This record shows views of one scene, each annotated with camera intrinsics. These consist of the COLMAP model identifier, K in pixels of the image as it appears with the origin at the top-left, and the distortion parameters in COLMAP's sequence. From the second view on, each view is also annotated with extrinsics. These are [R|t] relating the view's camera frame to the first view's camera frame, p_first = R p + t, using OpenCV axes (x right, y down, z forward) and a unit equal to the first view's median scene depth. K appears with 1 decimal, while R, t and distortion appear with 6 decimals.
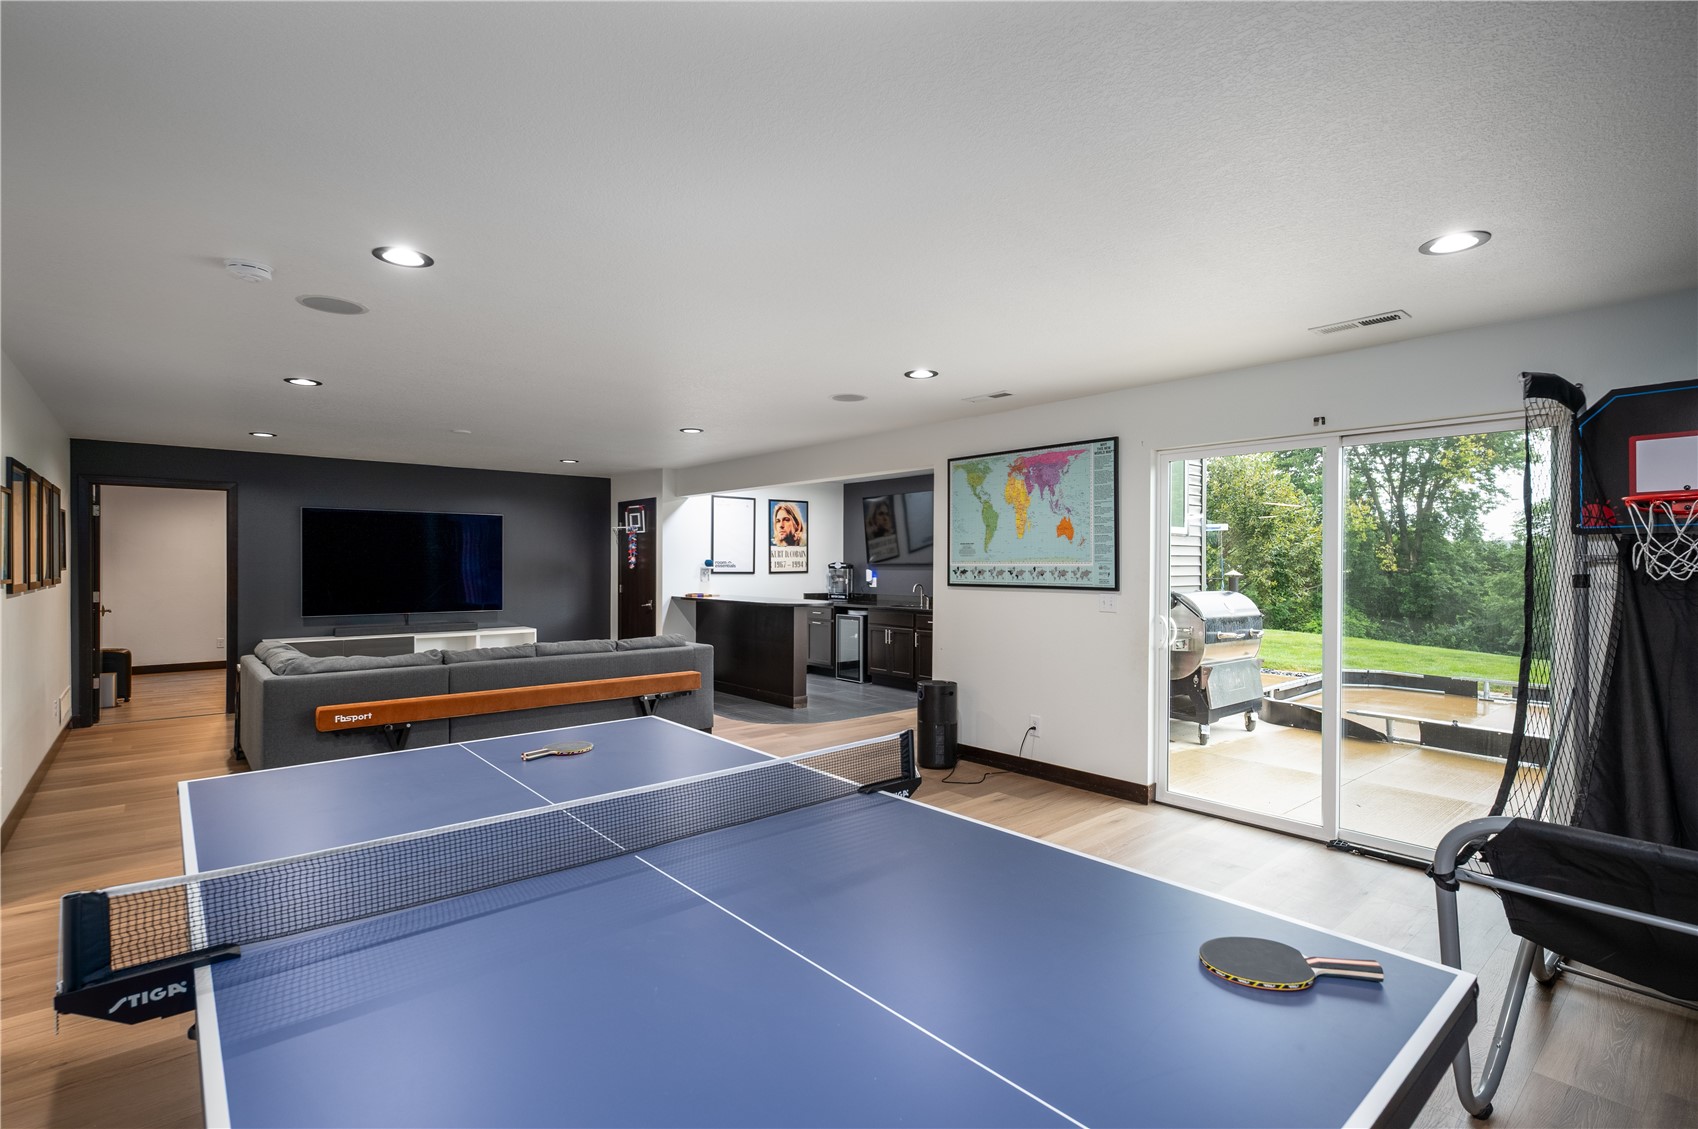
lens RADIAL K [[792.4, 0, 858.5], [0, 792.4, 567.9], [0, 0, 1]] dist [0.001290, 0.000008]
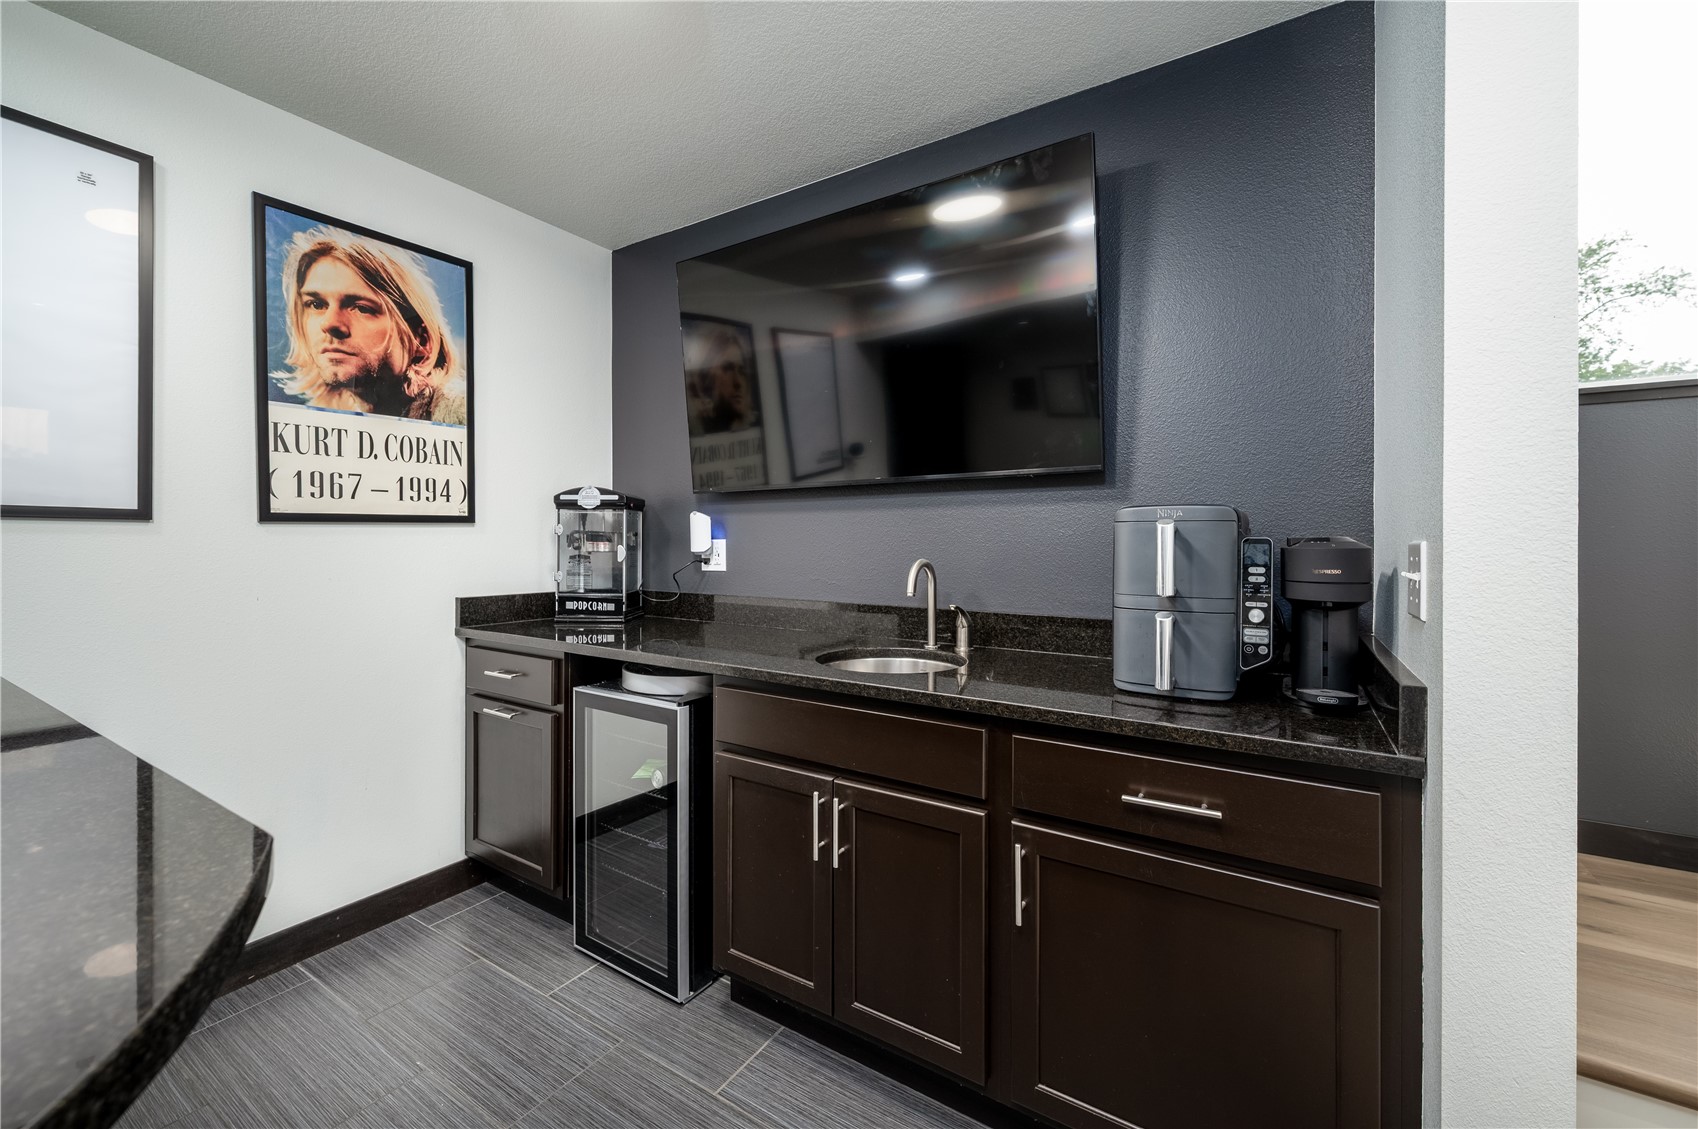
lens RADIAL K [[678.8, 0, 851.6], [0, 678.8, 551.9], [0, 0, 1]] dist [-0.004326, -0.000200]
pose [[0.959940, -0.007421, 0.280107, -0.003663], [0.003621, 0.999894, 0.014080, 0.013759], [-0.280182, -0.012501, 0.959866, 0.754101]]
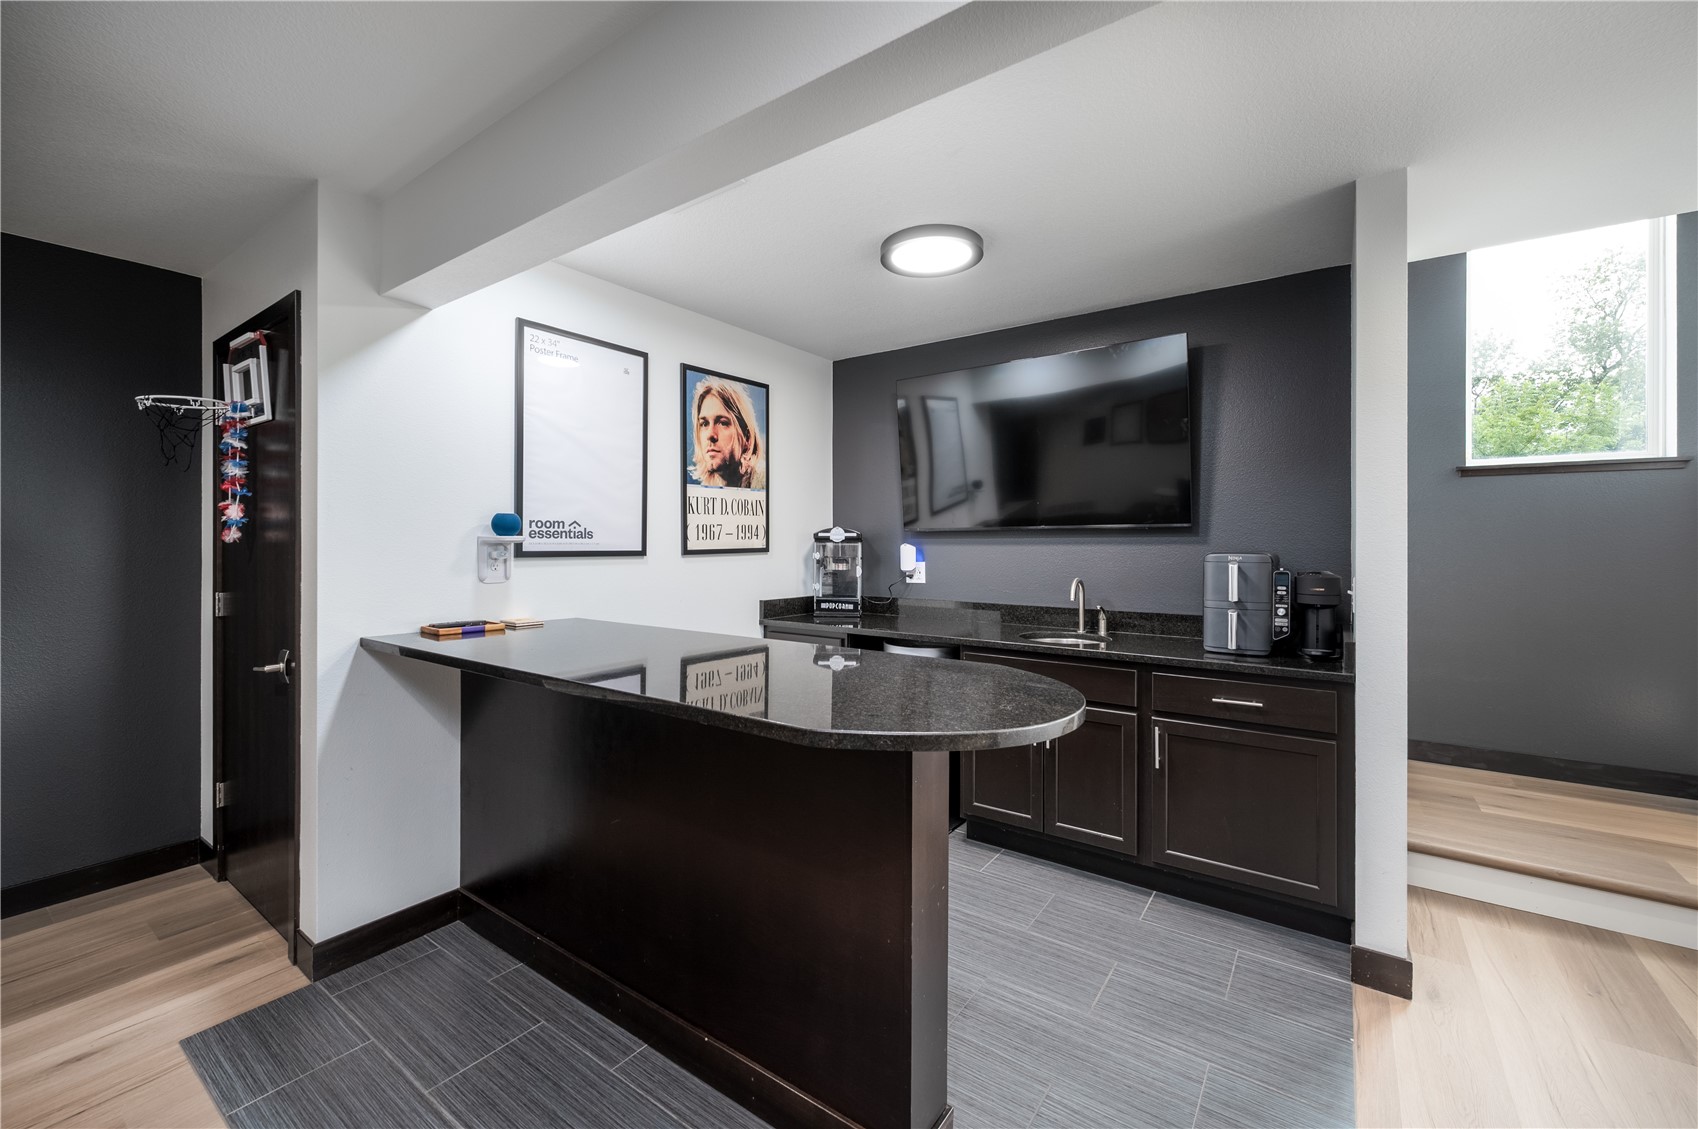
lens RADIAL K [[678.8, 0, 852.6], [0, 678.8, 551.8], [0, 0, 1]] dist [-0.004326, -0.000200]
pose [[0.973337, -0.005821, 0.229306, -0.106676], [0.003730, 0.999947, 0.009550, 0.002765], [-0.229350, -0.008441, 0.973307, 0.647419]]
